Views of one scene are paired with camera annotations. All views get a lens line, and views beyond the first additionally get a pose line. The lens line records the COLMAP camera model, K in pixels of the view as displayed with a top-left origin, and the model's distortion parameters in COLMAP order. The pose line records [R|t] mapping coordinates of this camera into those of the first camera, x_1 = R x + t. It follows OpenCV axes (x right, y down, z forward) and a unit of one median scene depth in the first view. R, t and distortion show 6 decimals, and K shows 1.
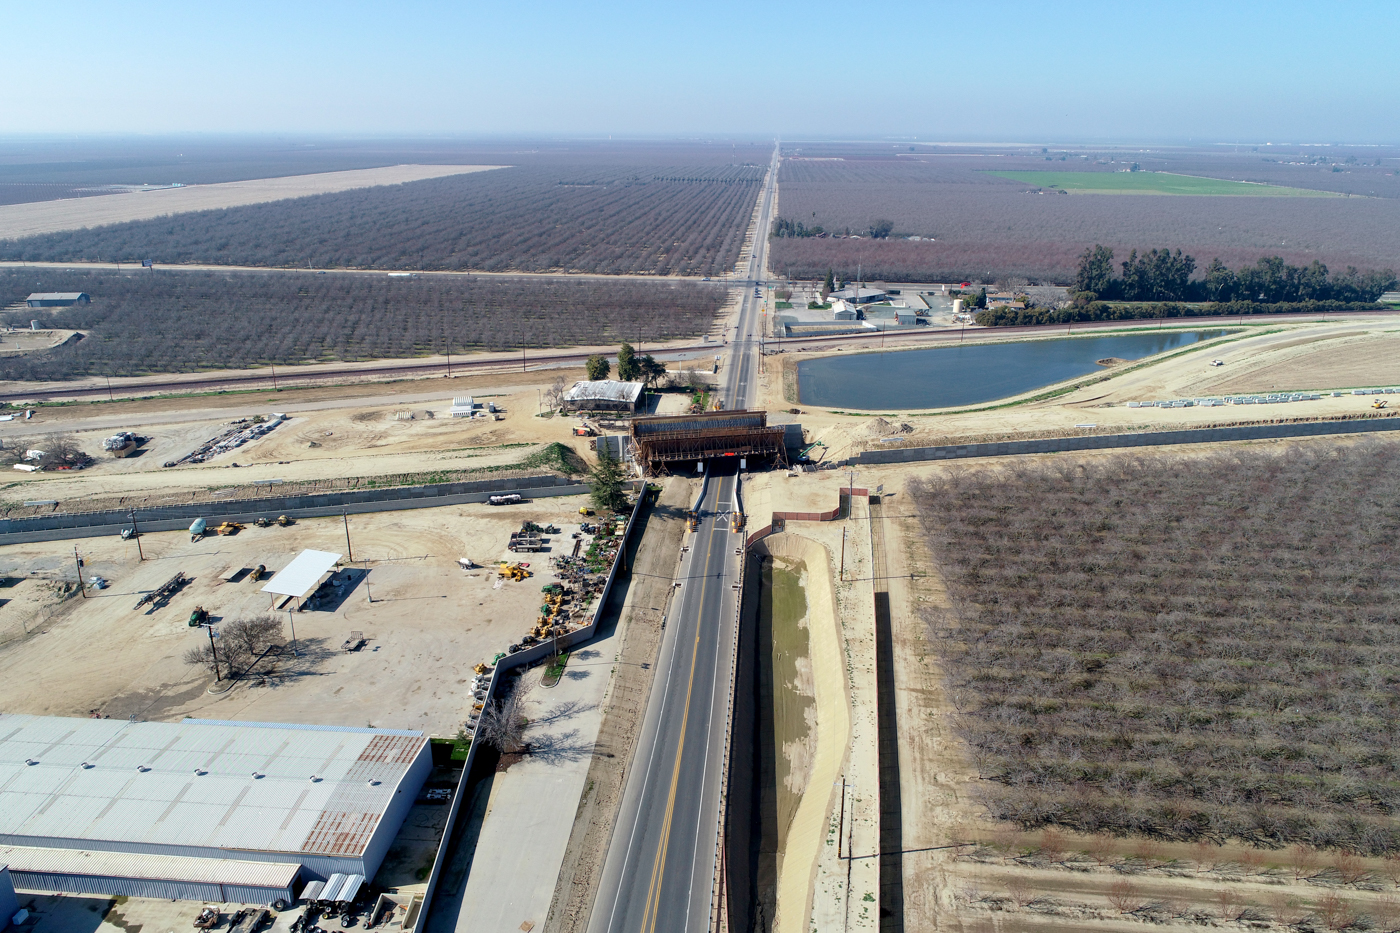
lens RADIAL K [[936.3, 0, 701.4], [0, 936.3, 467.6], [0, 0, 1]] dist [-0.002379, -0.000789]
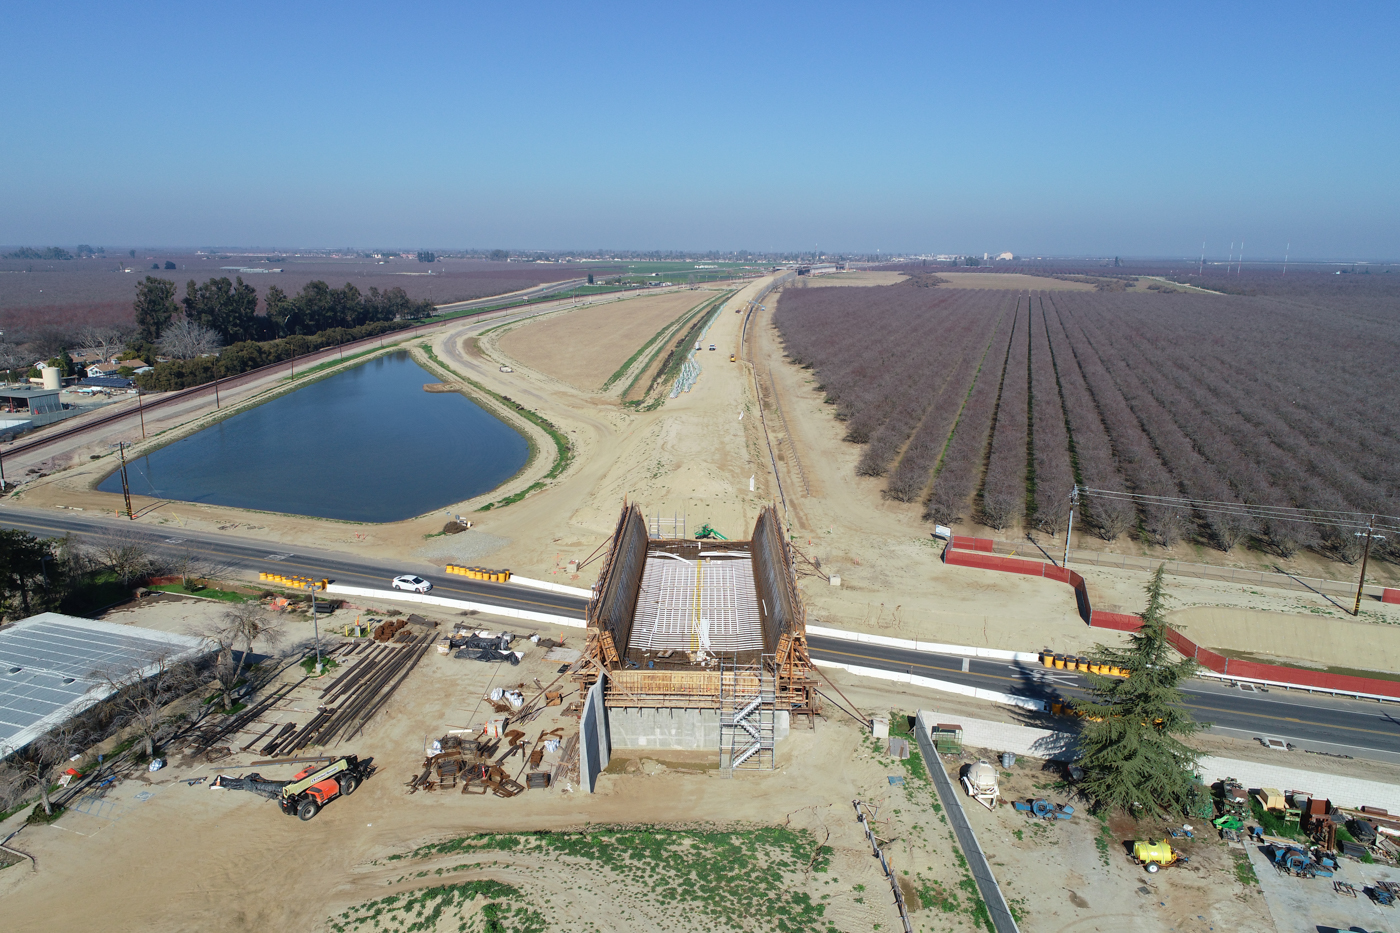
lens RADIAL K [[936.3, 0, 701.4], [0, 936.3, 467.6], [0, 0, 1]] dist [-0.002379, -0.000789]
pose [[0.237184, -0.228945, 0.944101, -0.350996], [0.325895, 0.934269, 0.144687, -0.133871], [-0.915170, 0.273361, 0.296206, 0.869002]]
